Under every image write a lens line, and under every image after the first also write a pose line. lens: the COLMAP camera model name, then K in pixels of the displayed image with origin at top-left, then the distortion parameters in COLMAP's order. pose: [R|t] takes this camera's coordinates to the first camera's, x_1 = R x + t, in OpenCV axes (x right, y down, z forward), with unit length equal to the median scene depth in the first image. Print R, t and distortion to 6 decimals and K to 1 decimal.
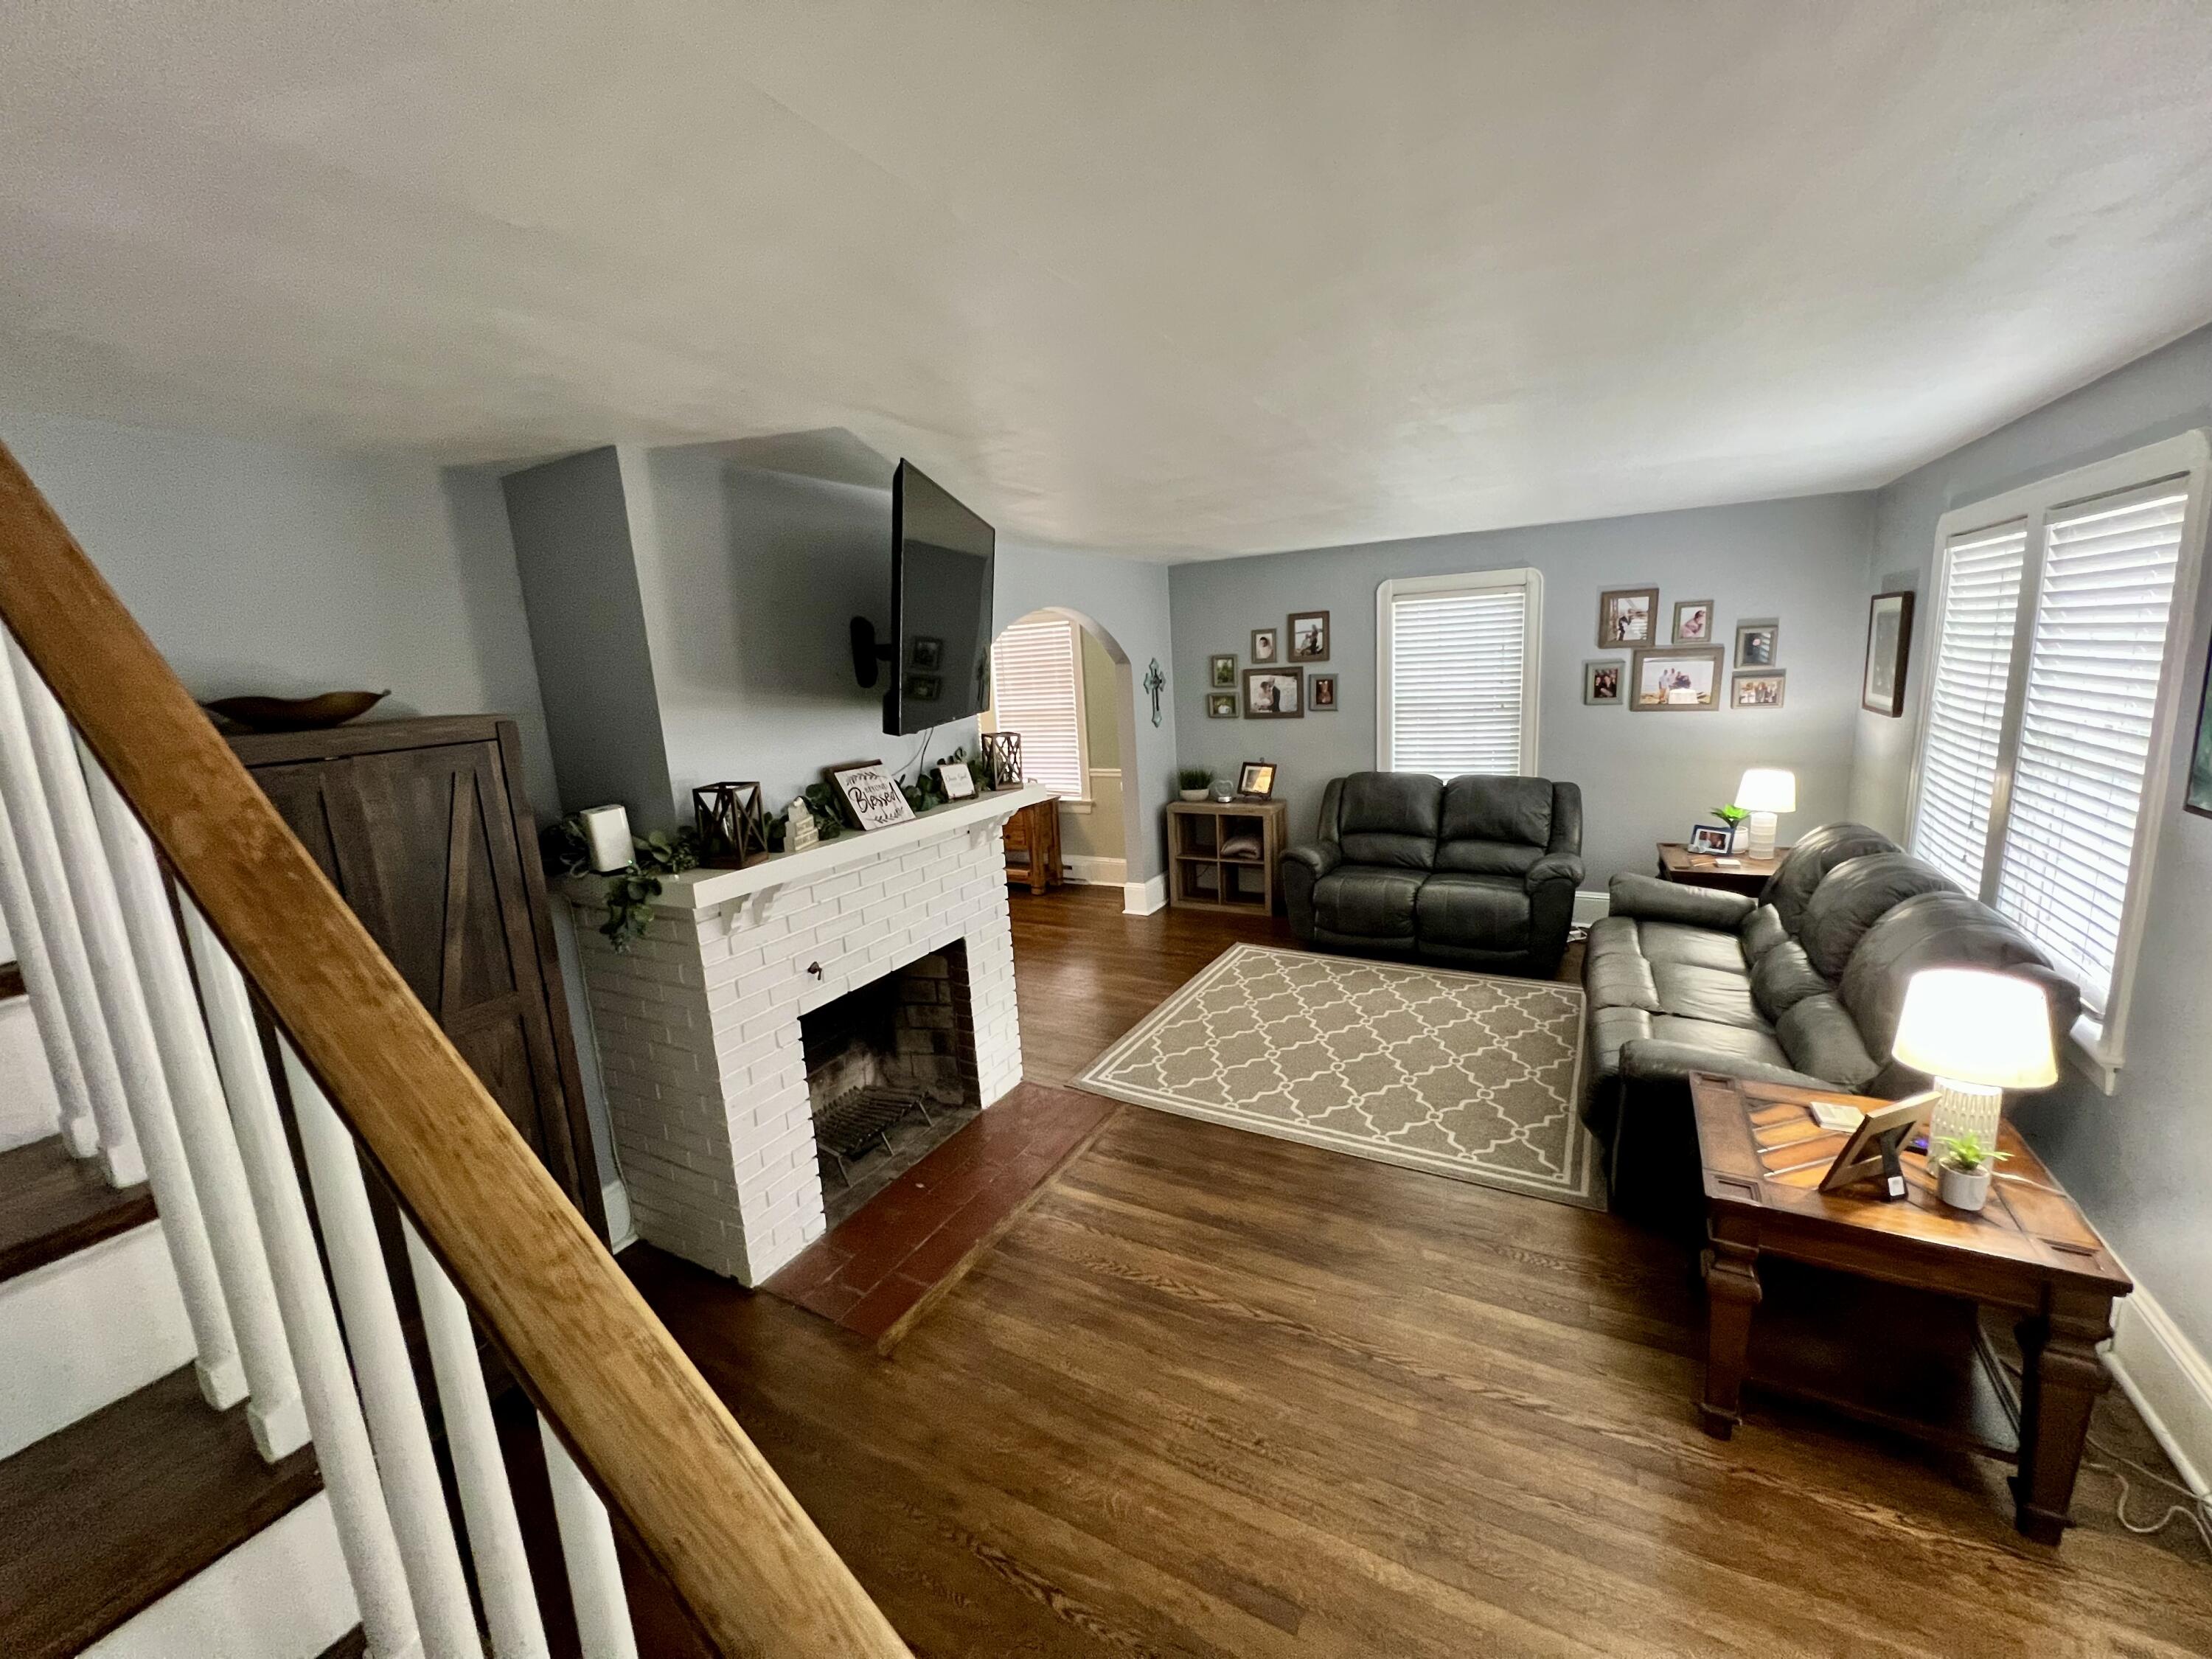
lens RADIAL K [[882.1, 0, 1098.3], [0, 882.1, 823.0], [0, 0, 1]] dist [-0.004189, 0.000760]
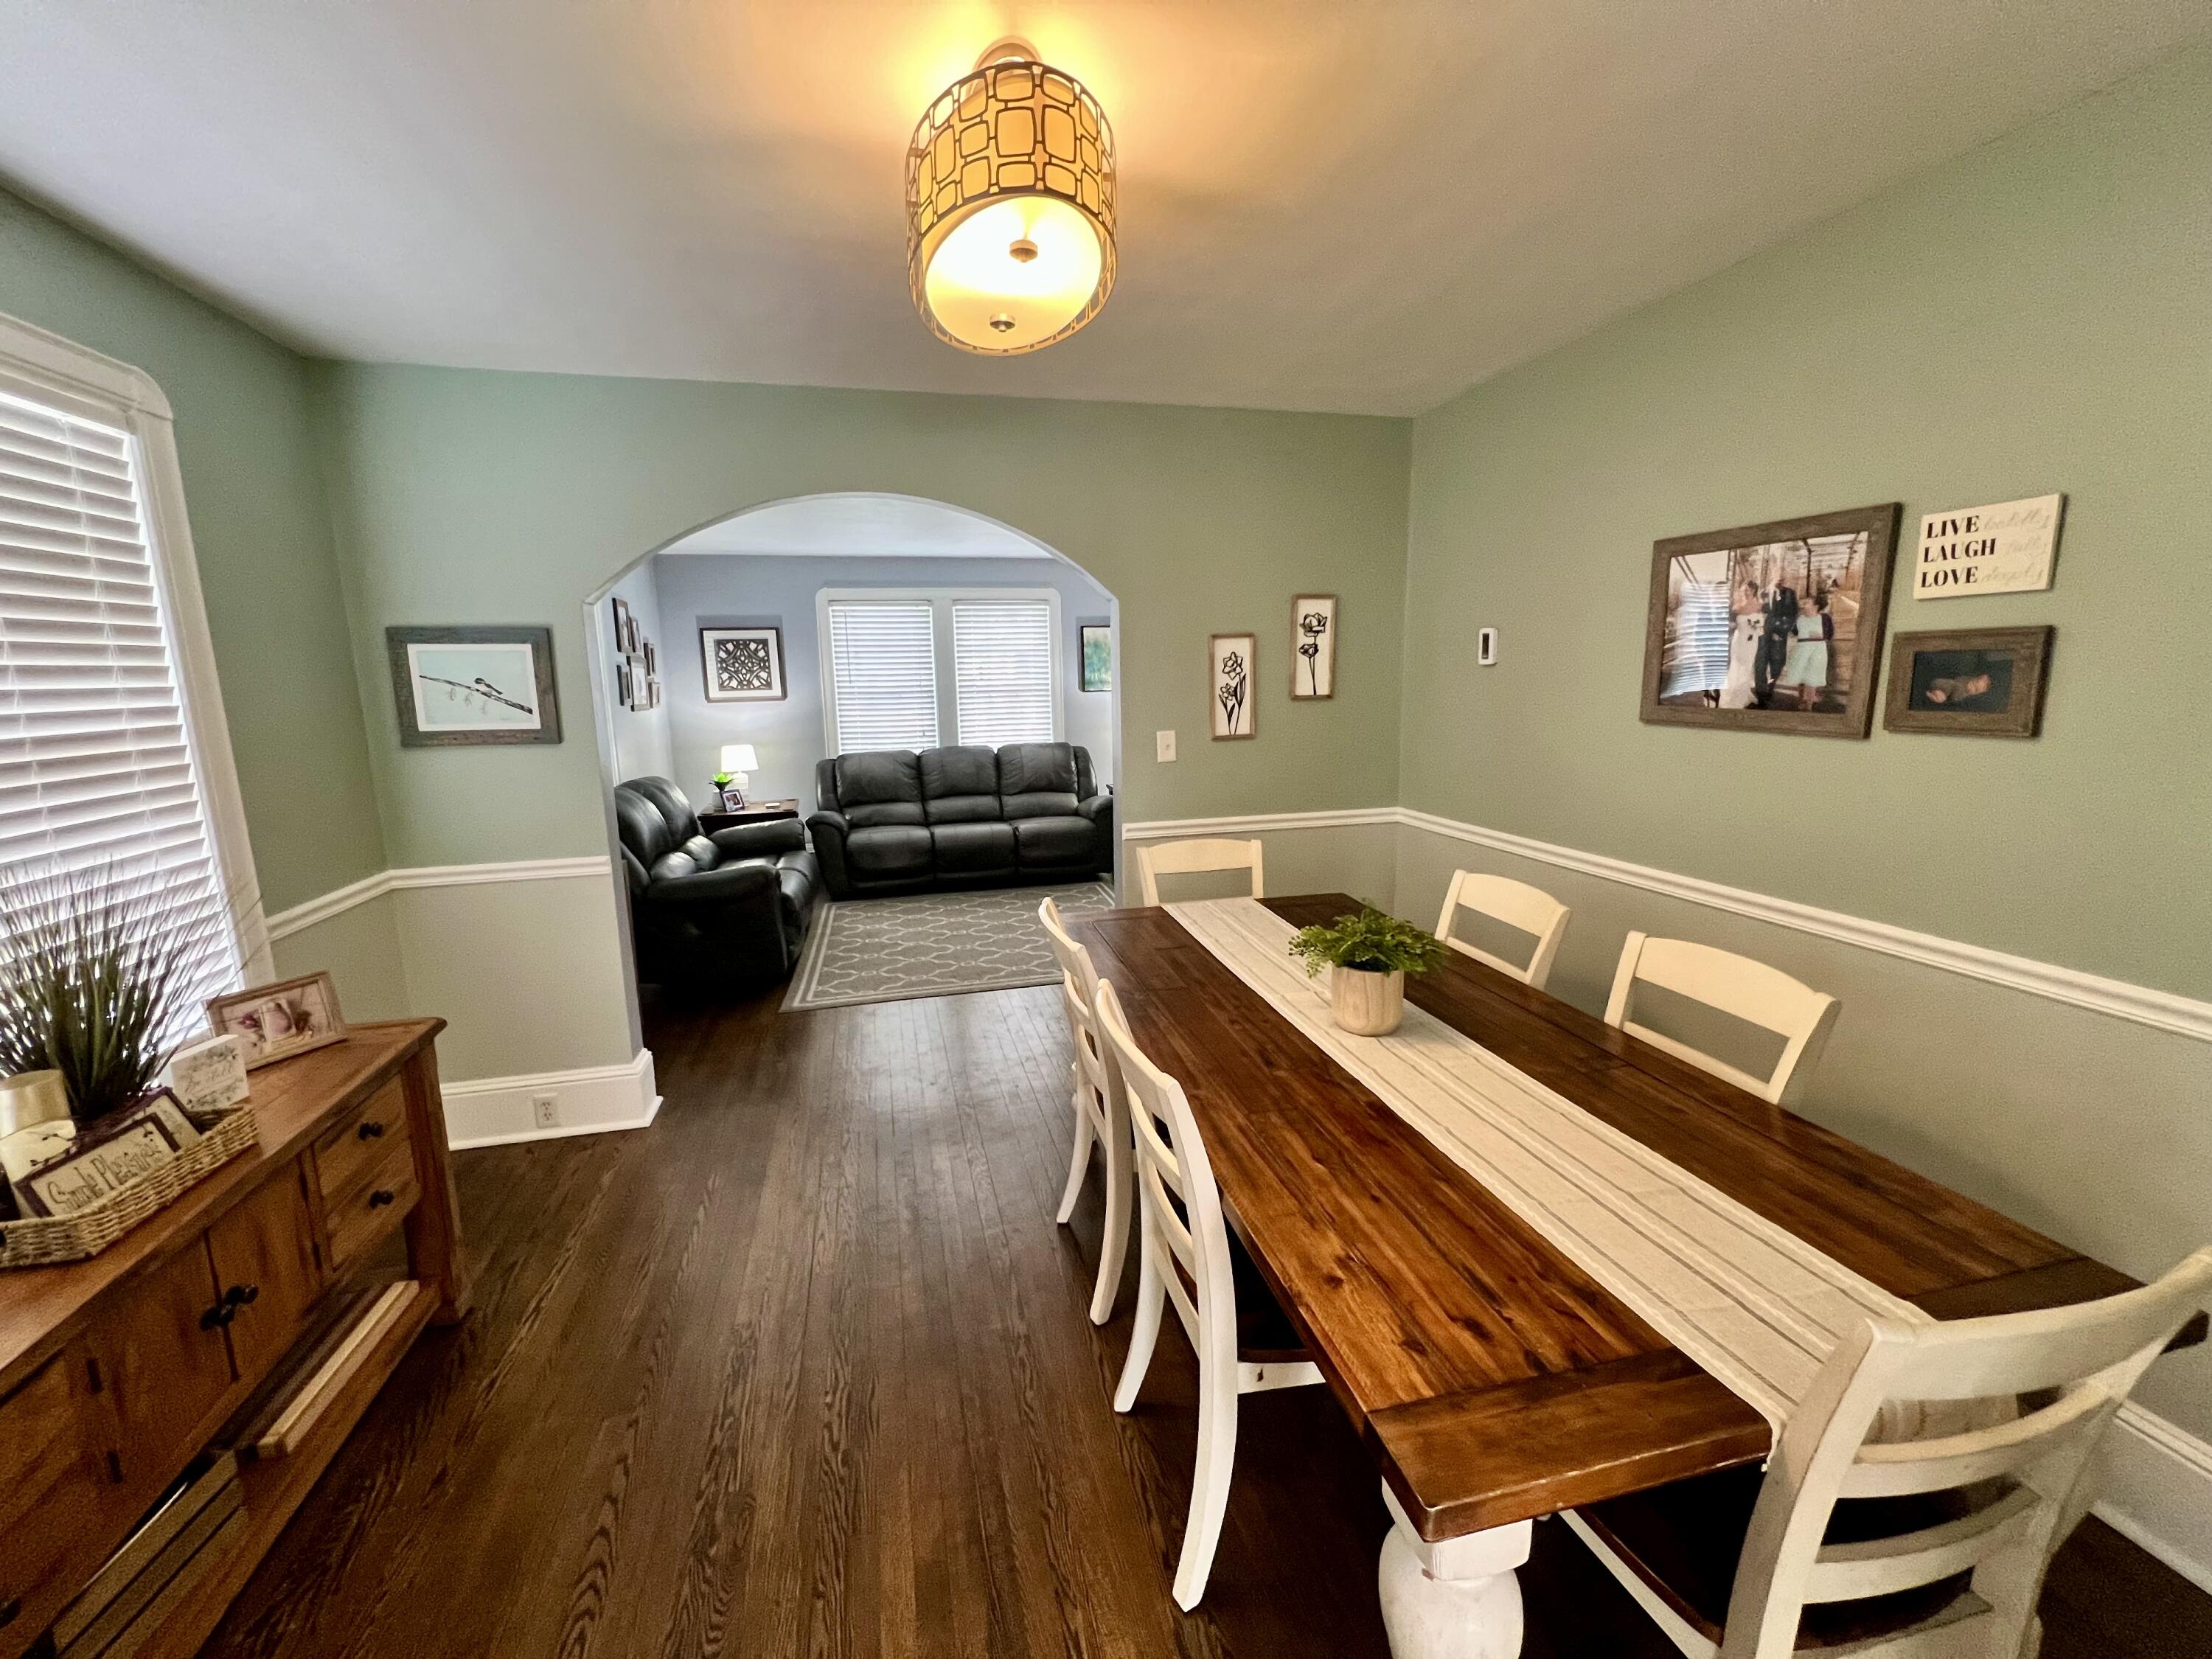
lens RADIAL K [[882.1, 0, 1099.3], [0, 882.1, 827.4], [0, 0, 1]] dist [-0.004189, 0.000760]
pose [[-0.682686, -0.054040, 0.728711, -0.724504], [0.195521, 0.947389, 0.253429, -0.188547], [-0.704068, 0.315491, -0.636203, 1.628029]]
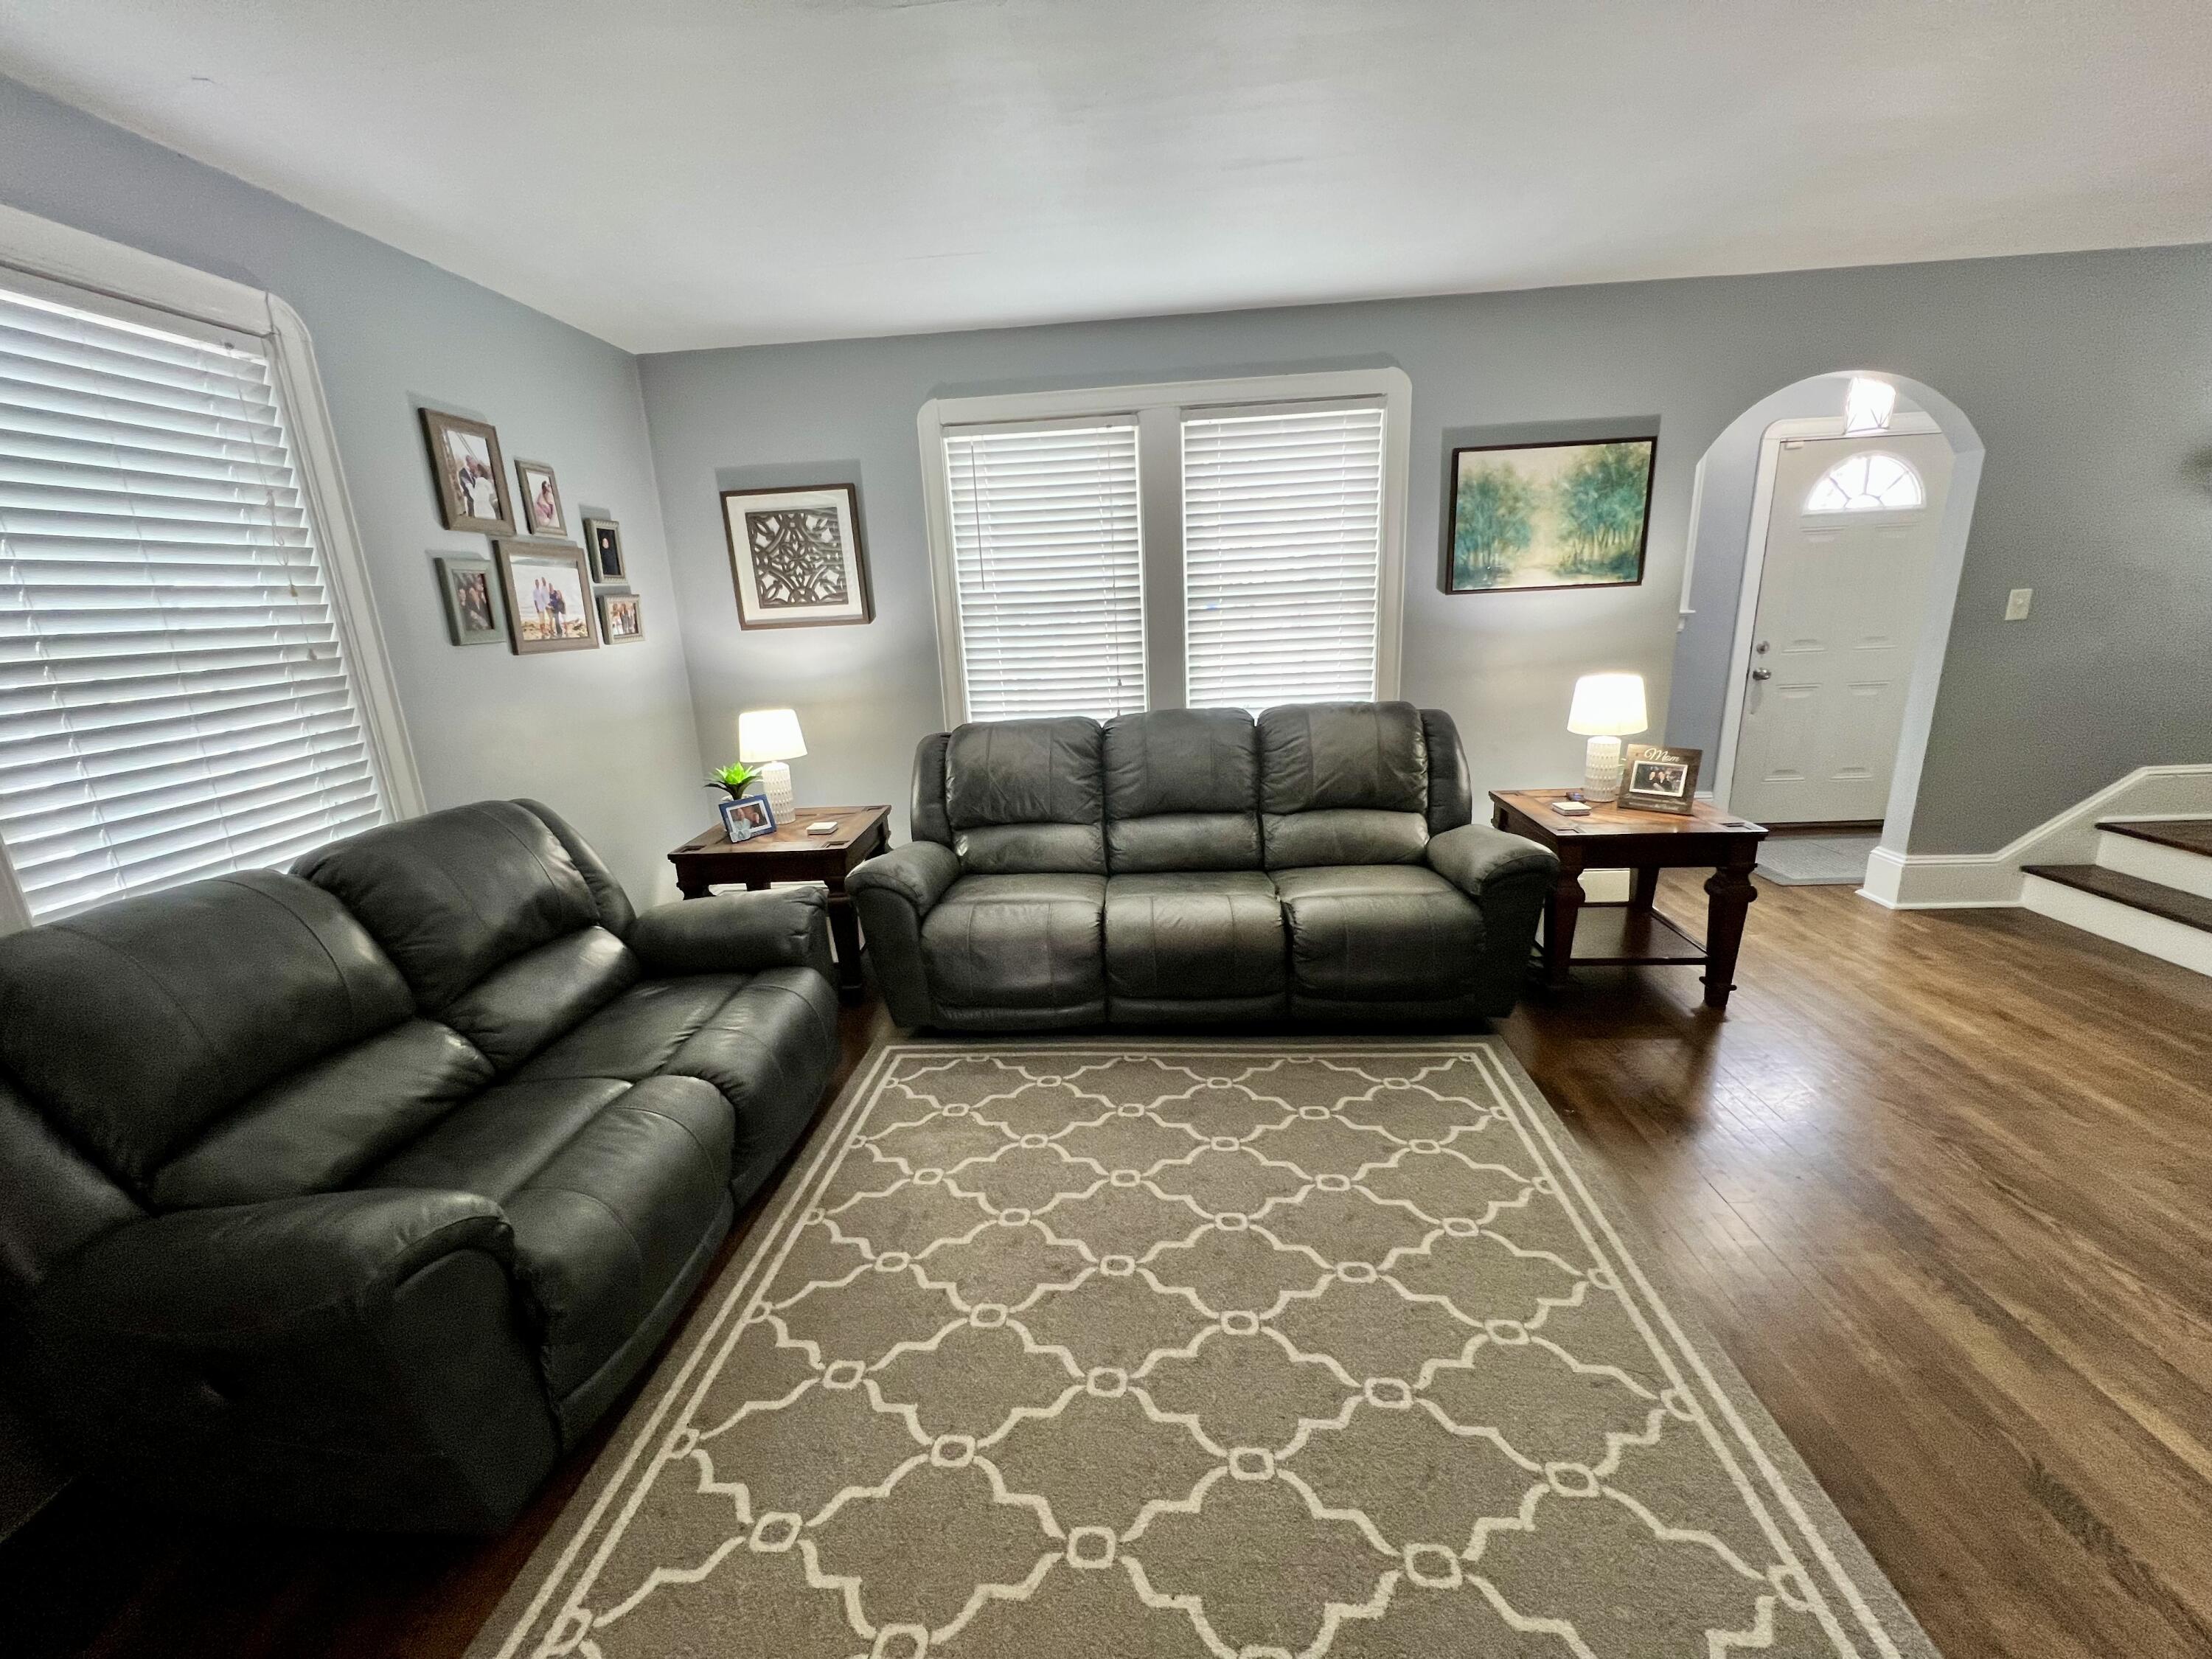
lens RADIAL K [[882.1, 0, 1098.3], [0, 882.1, 826.1], [0, 0, 1]] dist [-0.004189, 0.000760]
pose [[-0.422789, -0.156769, 0.892565, -0.059406], [0.240637, 0.930145, 0.277354, -0.113389], [-0.873695, 0.332046, -0.355530, 1.116699]]
